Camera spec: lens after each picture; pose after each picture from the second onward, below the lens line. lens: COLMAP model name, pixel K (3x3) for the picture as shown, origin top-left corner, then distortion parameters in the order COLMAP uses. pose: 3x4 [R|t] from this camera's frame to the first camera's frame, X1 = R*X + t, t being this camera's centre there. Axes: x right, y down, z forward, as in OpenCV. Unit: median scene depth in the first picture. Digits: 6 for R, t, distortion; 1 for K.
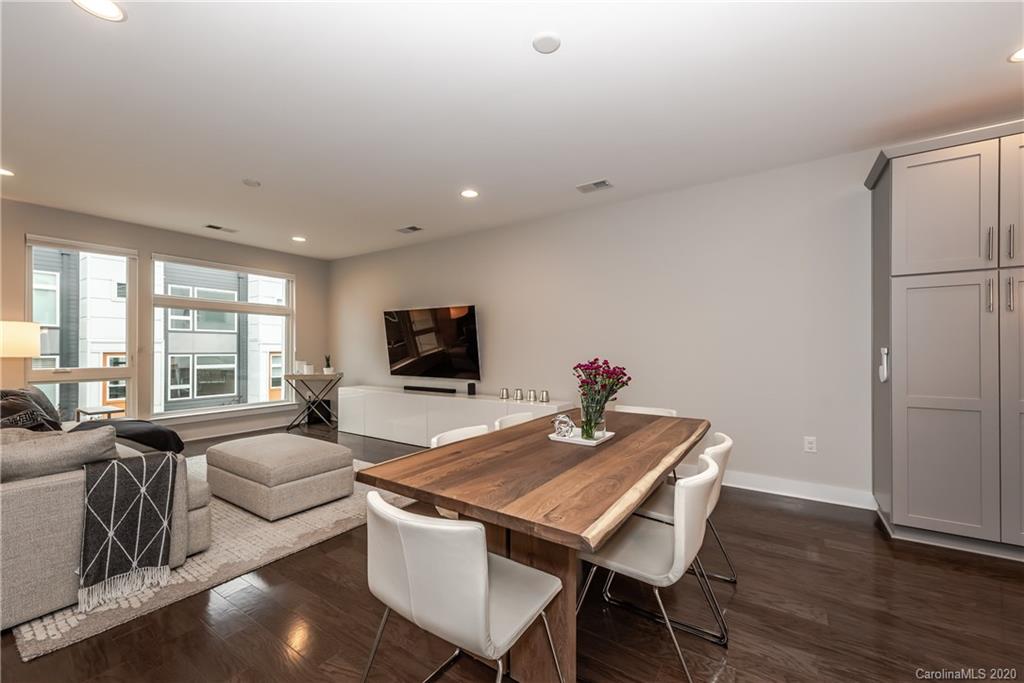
lens RADIAL K [[406.6, 0, 510.3], [0, 406.6, 347.8], [0, 0, 1]] dist [0.014548, -0.003954]
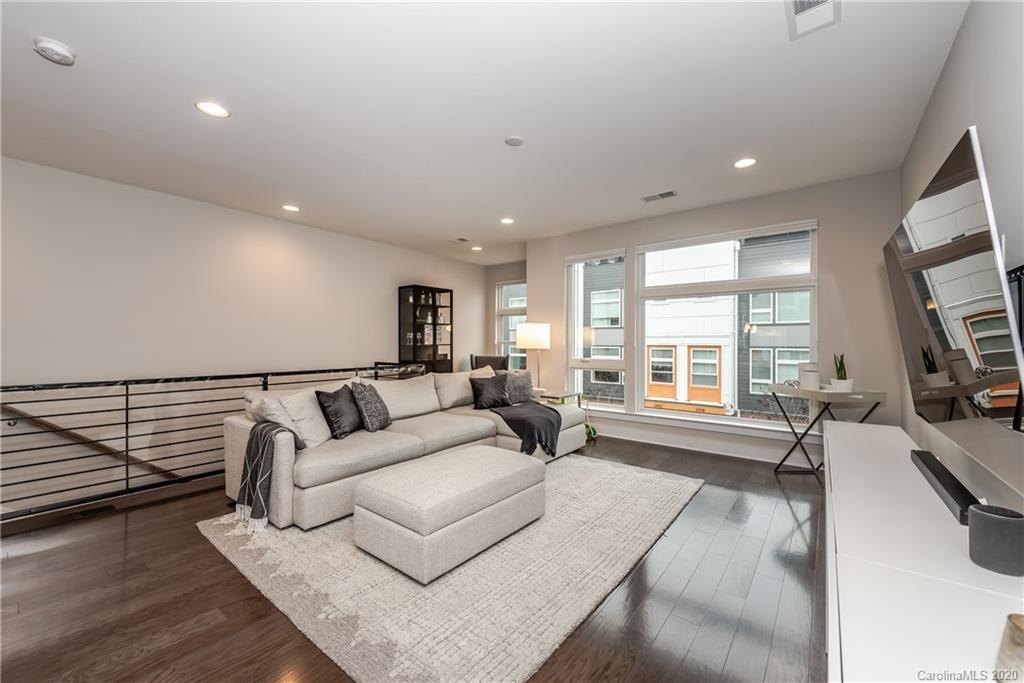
lens RADIAL K [[406.6, 0, 509.3], [0, 406.6, 336.7], [0, 0, 1]] dist [0.014548, -0.003954]
pose [[-0.075773, -0.015389, -0.997006, 0.146600], [0.004146, 0.999867, -0.015748, 0.003364], [0.997116, -0.005327, -0.075699, 0.835935]]
